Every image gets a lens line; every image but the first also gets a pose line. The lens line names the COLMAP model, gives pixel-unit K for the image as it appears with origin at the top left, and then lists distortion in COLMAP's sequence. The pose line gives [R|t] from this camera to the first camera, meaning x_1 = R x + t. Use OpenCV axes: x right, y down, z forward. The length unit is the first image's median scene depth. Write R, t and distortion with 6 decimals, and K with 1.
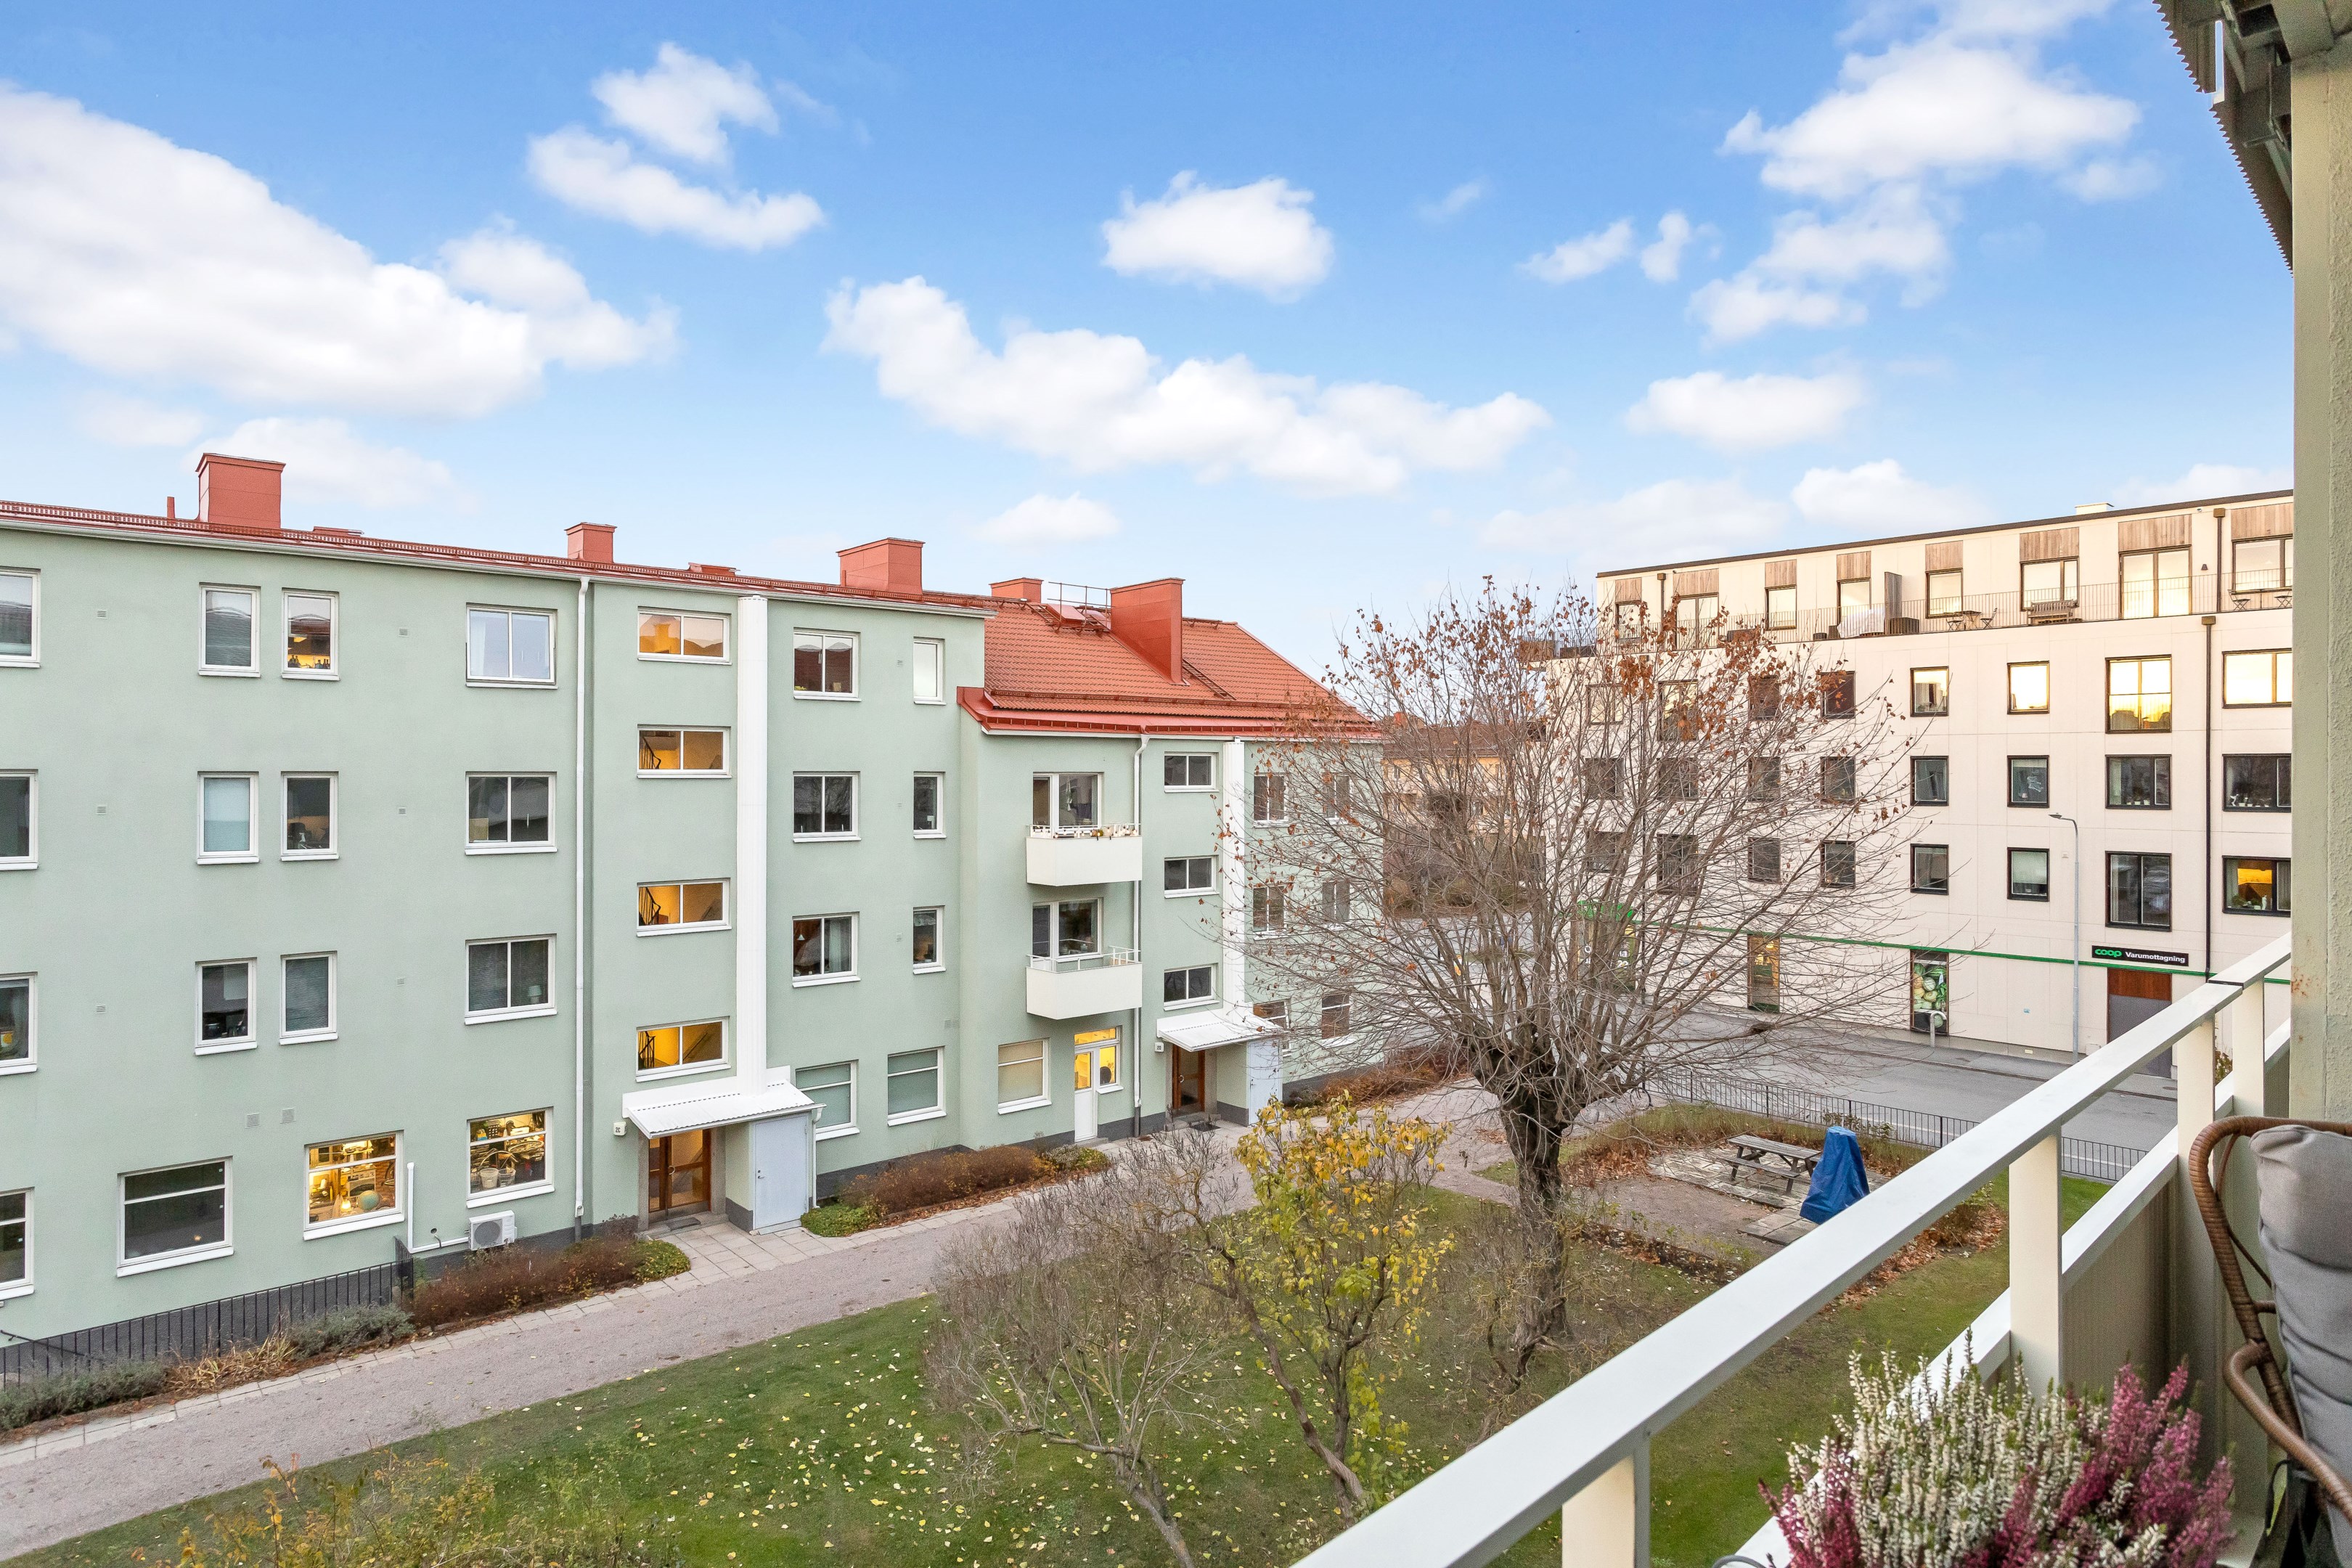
lens RADIAL K [[1391.5, 0, 1176.0], [0, 1391.5, 784.0], [0, 0, 1]] dist [-0.004025, -0.000166]
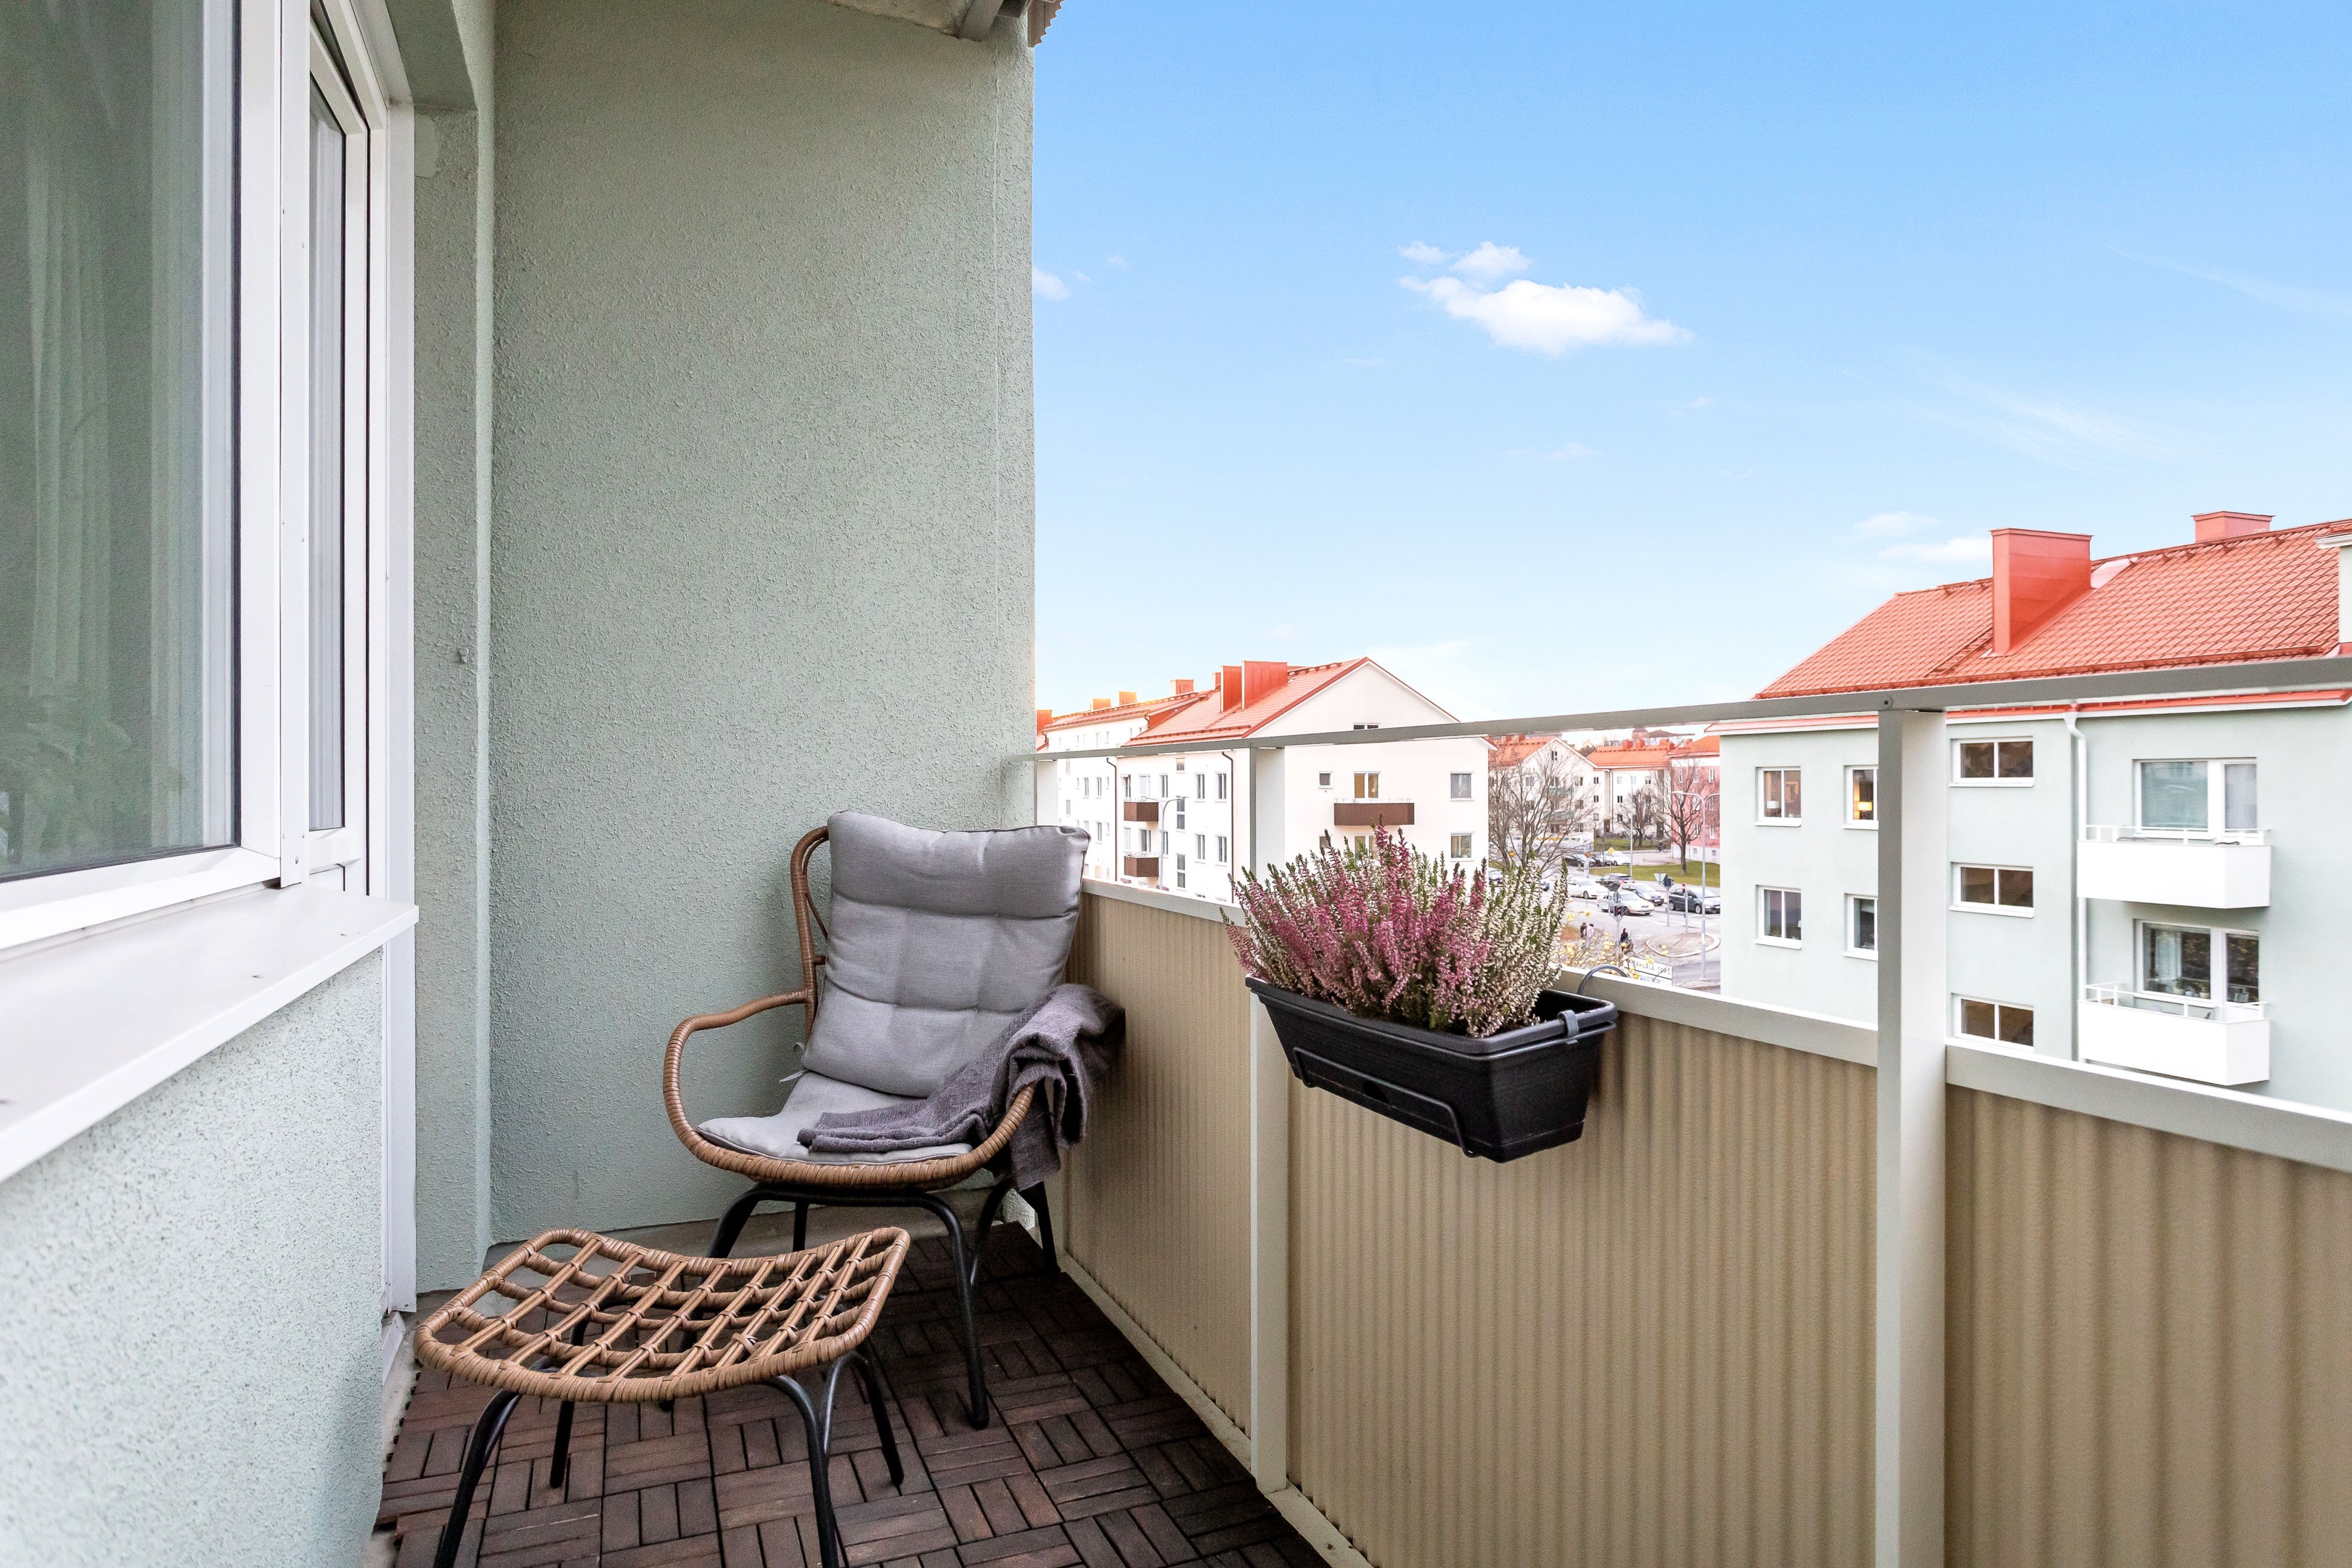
lens RADIAL K [[1391.5, 0, 1176.0], [0, 1391.5, 784.0], [0, 0, 1]] dist [-0.004025, -0.000166]
pose [[-0.346252, -0.006739, -0.938117, 0.957841], [-0.004934, 0.999973, -0.005362, 0.011159], [0.938128, 0.002772, -0.346276, 0.827427]]
